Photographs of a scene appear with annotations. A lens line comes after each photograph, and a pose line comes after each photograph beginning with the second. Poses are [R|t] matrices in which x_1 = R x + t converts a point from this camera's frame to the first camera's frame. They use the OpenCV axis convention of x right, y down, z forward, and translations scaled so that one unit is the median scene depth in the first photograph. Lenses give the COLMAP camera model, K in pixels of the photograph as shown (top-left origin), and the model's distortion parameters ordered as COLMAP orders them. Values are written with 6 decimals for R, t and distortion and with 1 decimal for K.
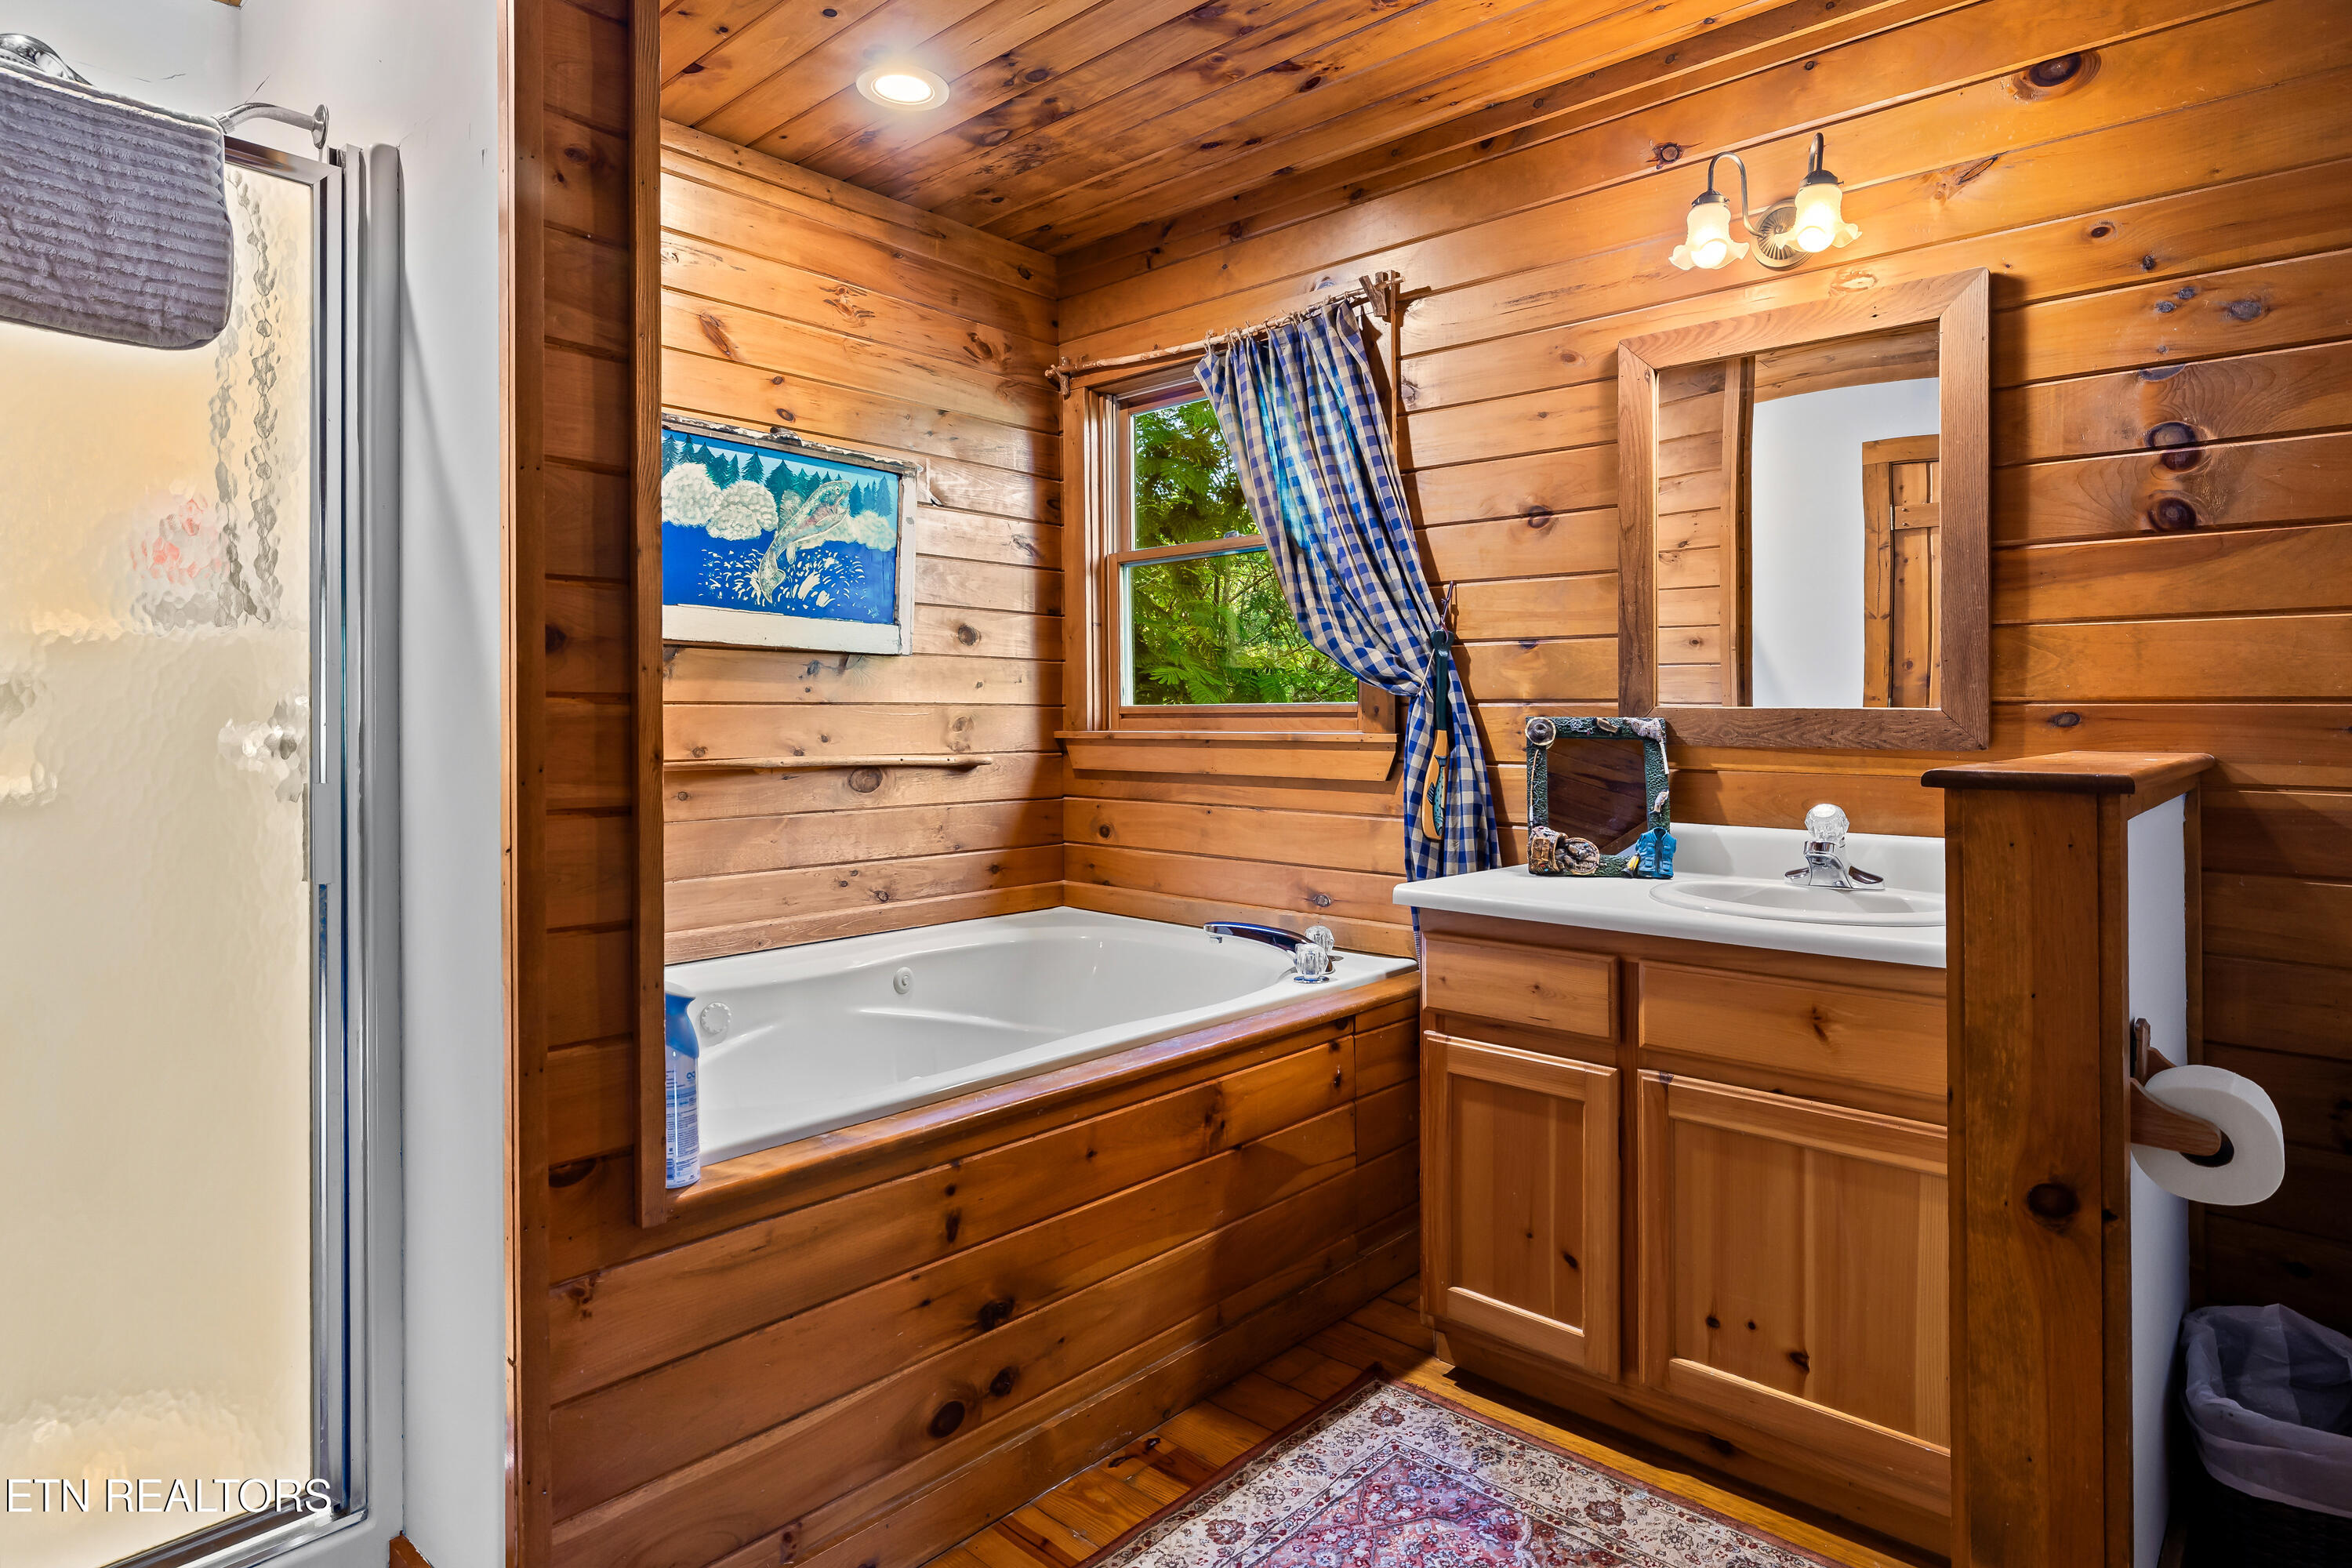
lens RADIAL K [[1264.0, 0, 1199.4], [0, 1264.0, 717.4], [0, 0, 1]] dist [-0.000252, 0.000614]
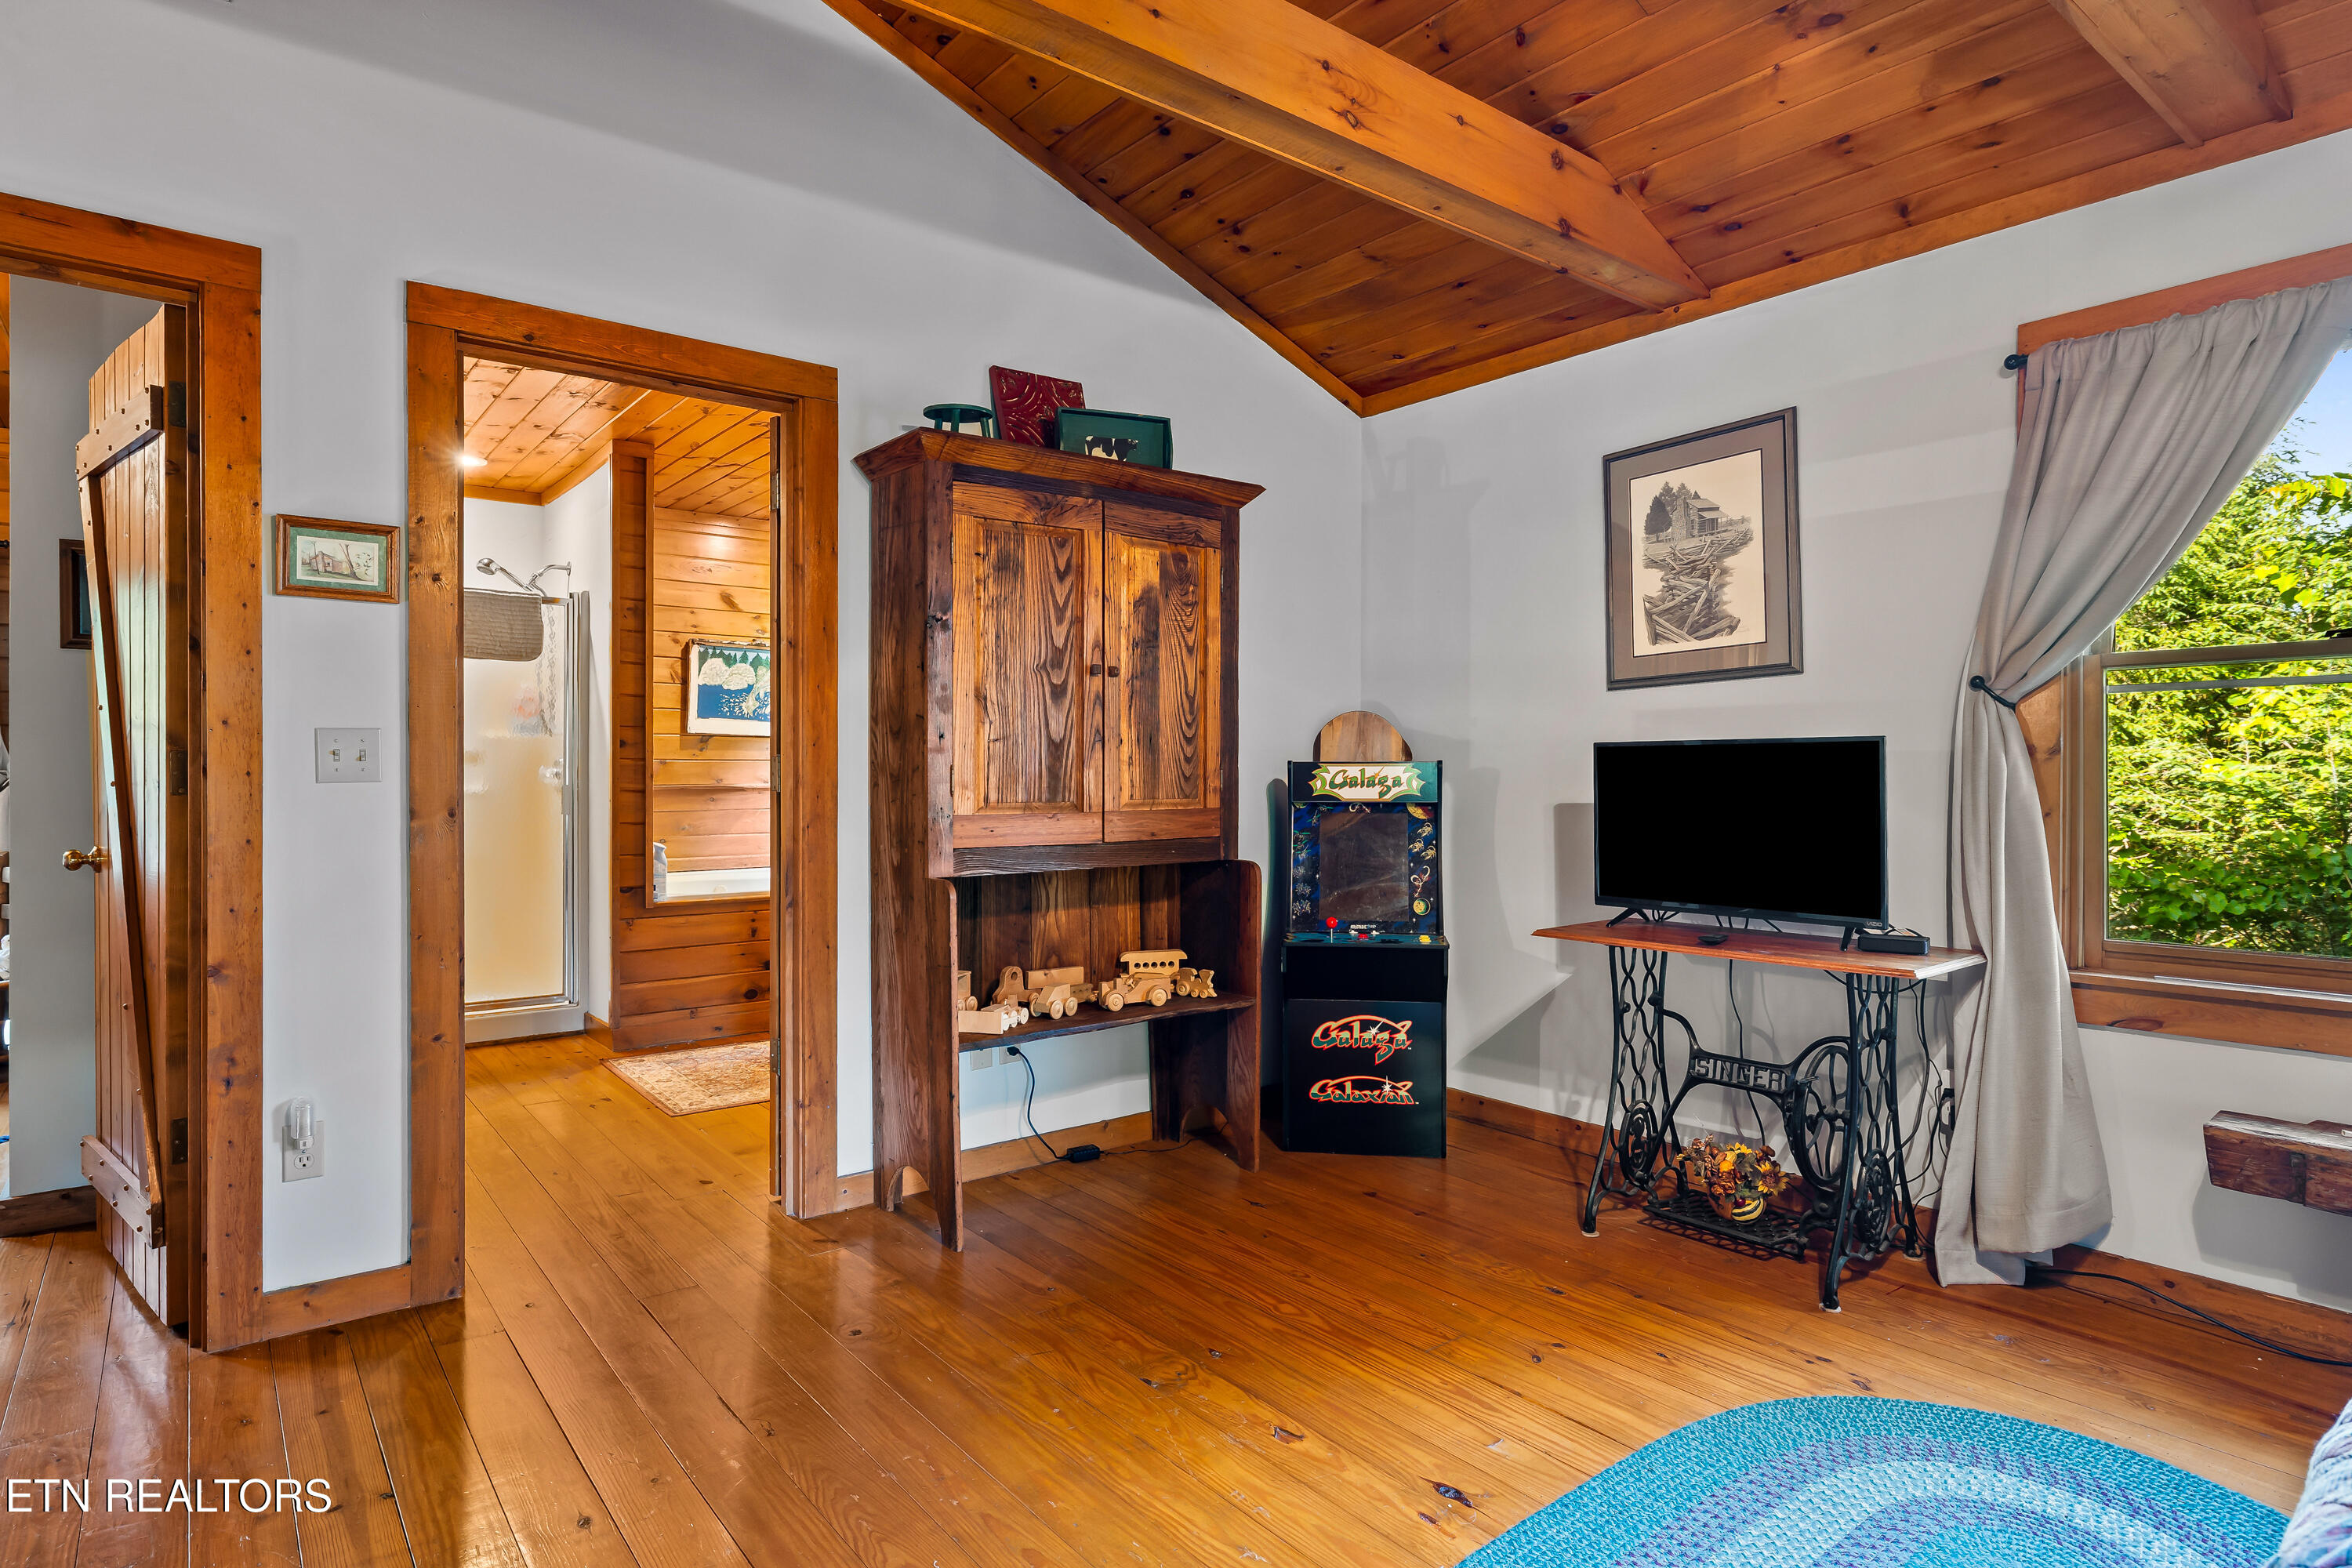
lens RADIAL K [[1264.0, 0, 1197.9], [0, 1264.0, 766.7], [0, 0, 1]] dist [-0.000252, 0.000614]
pose [[0.986906, 0.004362, -0.161238, 1.379183], [-0.004940, 0.999983, -0.003182, 0.006367], [0.161221, 0.003937, 0.986910, -1.875692]]
